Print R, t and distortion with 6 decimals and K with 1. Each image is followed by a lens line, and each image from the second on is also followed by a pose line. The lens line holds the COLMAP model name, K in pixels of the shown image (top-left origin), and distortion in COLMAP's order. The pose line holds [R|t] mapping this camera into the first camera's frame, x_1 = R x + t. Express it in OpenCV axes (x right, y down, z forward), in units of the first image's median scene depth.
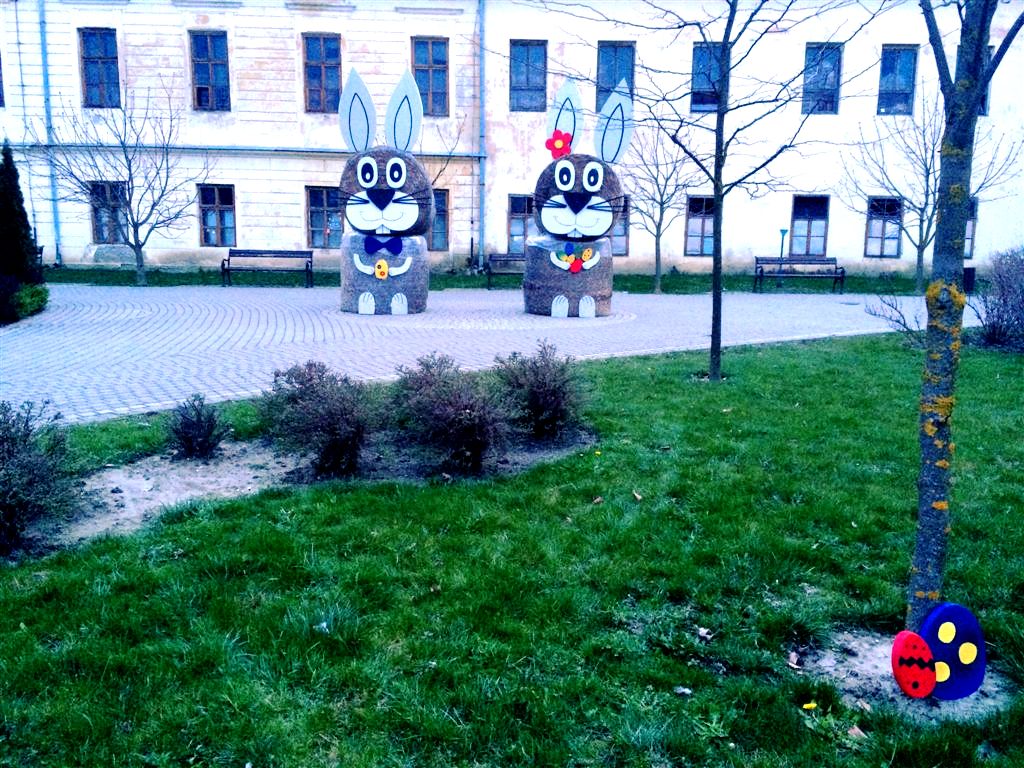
lens RADIAL K [[878.2, 0, 512.0], [0, 878.2, 384.0], [0, 0, 1]] dist [0.083897, -0.000838]
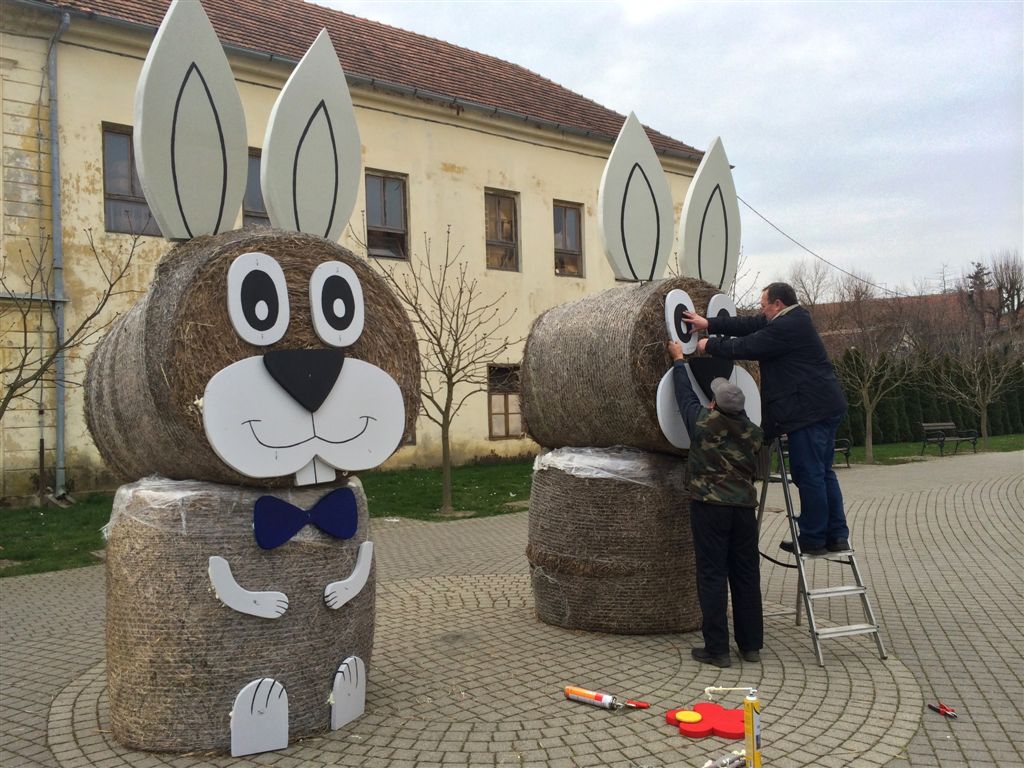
lens RADIAL K [[876.0, 0, 512.0], [0, 876.0, 384.0], [0, 0, 1]] dist [0.008975, 0.002060]
pose [[0.788536, -0.022715, 0.614568, -0.191262], [0.136524, 0.980848, -0.138917, -0.101861], [-0.599643, 0.193445, 0.776536, 0.470296]]
